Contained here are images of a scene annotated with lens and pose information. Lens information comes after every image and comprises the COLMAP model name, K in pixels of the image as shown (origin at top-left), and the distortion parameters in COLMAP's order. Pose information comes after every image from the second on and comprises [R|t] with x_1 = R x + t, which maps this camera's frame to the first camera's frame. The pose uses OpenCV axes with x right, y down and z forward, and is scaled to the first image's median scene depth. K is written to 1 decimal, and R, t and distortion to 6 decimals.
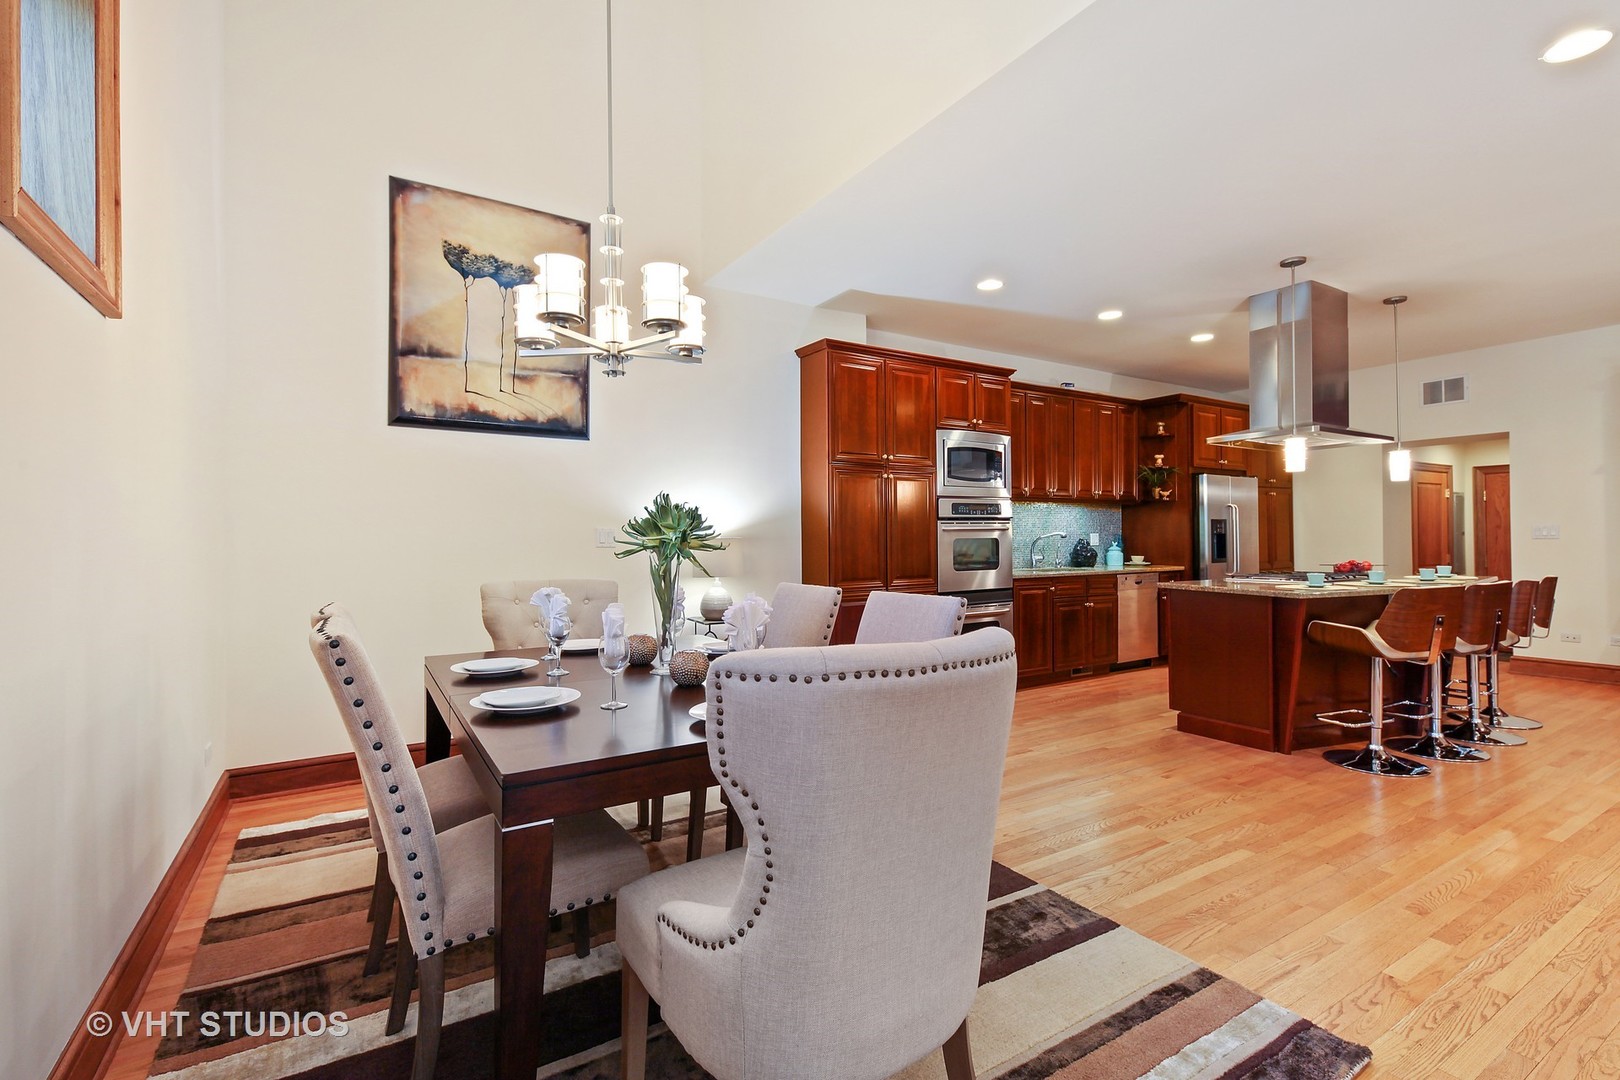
lens RADIAL K [[731.4, 0, 796.2], [0, 731.4, 542.9], [0, 0, 1]] dist [0.014163, 0.001006]
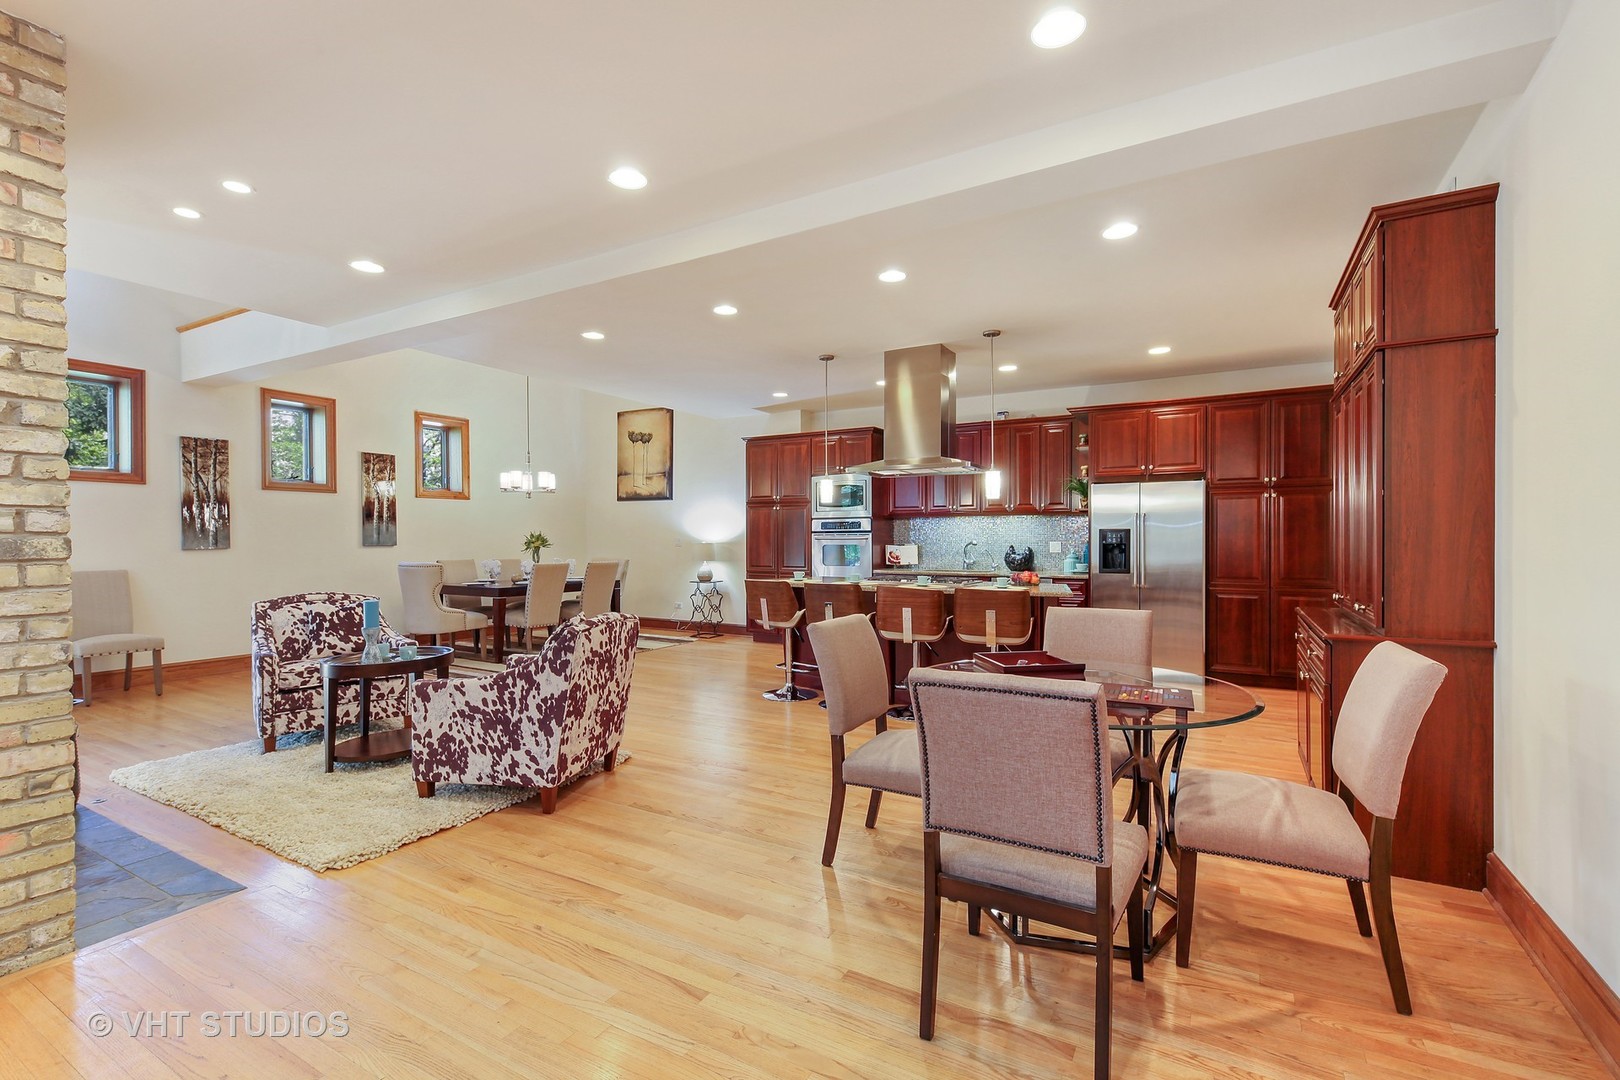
lens RADIAL K [[731.4, 0, 811.7], [0, 731.4, 540.9], [0, 0, 1]] dist [0.014163, 0.001006]
pose [[0.489216, 0.009918, -0.872106, 1.462136], [-0.005306, 0.999951, 0.008396, -0.024717], [0.872147, 0.000520, 0.489244, 0.186005]]
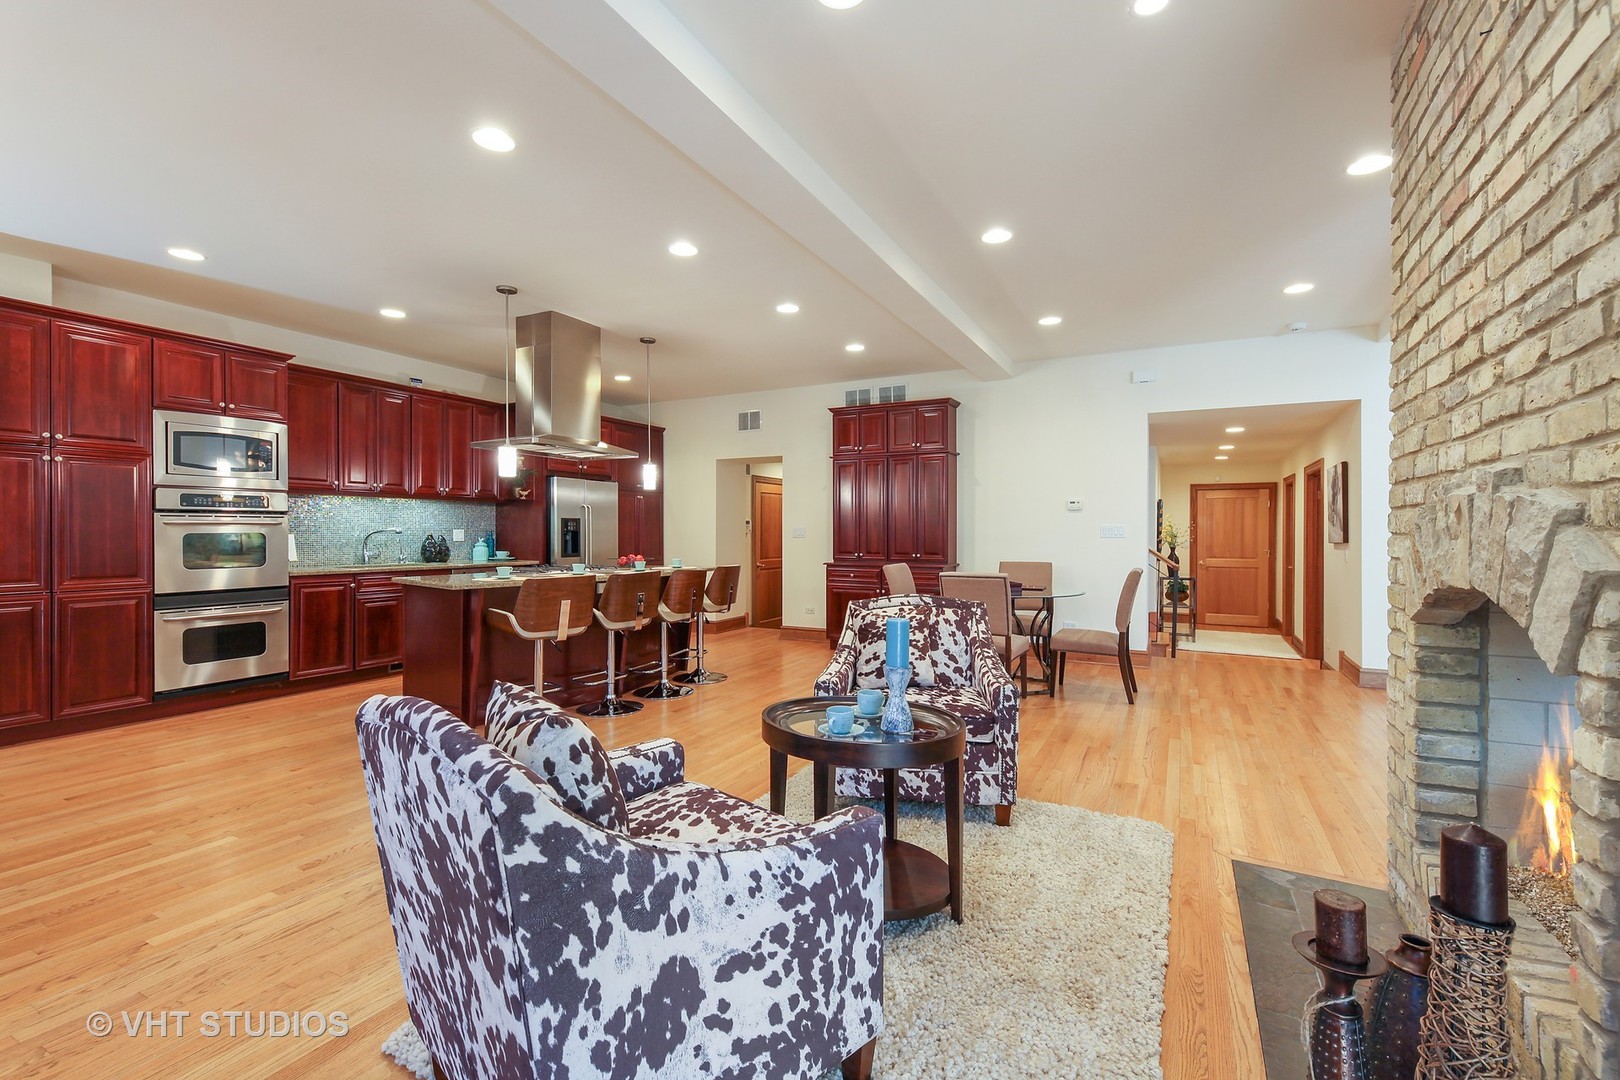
lens RADIAL K [[731.4, 0, 820.4], [0, 731.4, 537.8], [0, 0, 1]] dist [0.014163, 0.001006]
pose [[0.853099, 0.005610, 0.521719, 0.373421], [-0.004843, 0.999984, -0.002833, -0.001463], [-0.521726, -0.000110, 0.853113, -0.155743]]
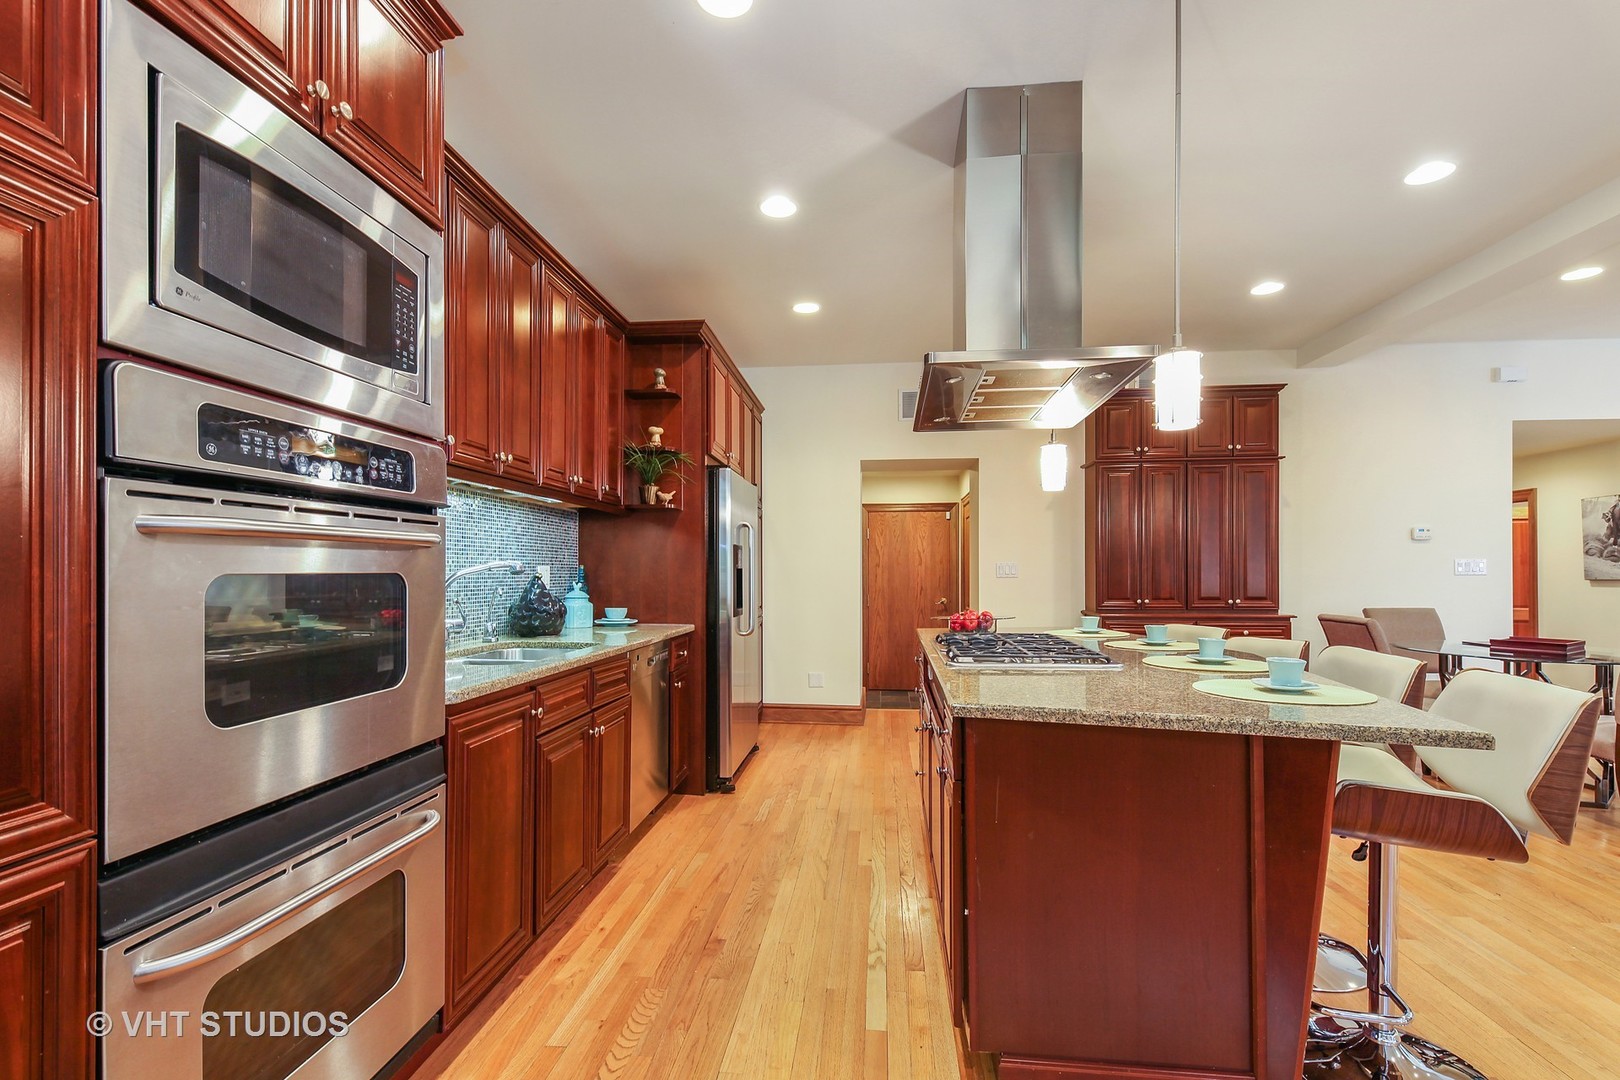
lens RADIAL K [[731.4, 0, 804.0], [0, 731.4, 565.4], [0, 0, 1]] dist [0.014163, 0.001006]
pose [[0.598903, 0.013781, 0.800703, 0.136562], [0.001873, 0.999825, -0.018609, -0.004031], [-0.800819, 0.012645, 0.598773, 0.681452]]
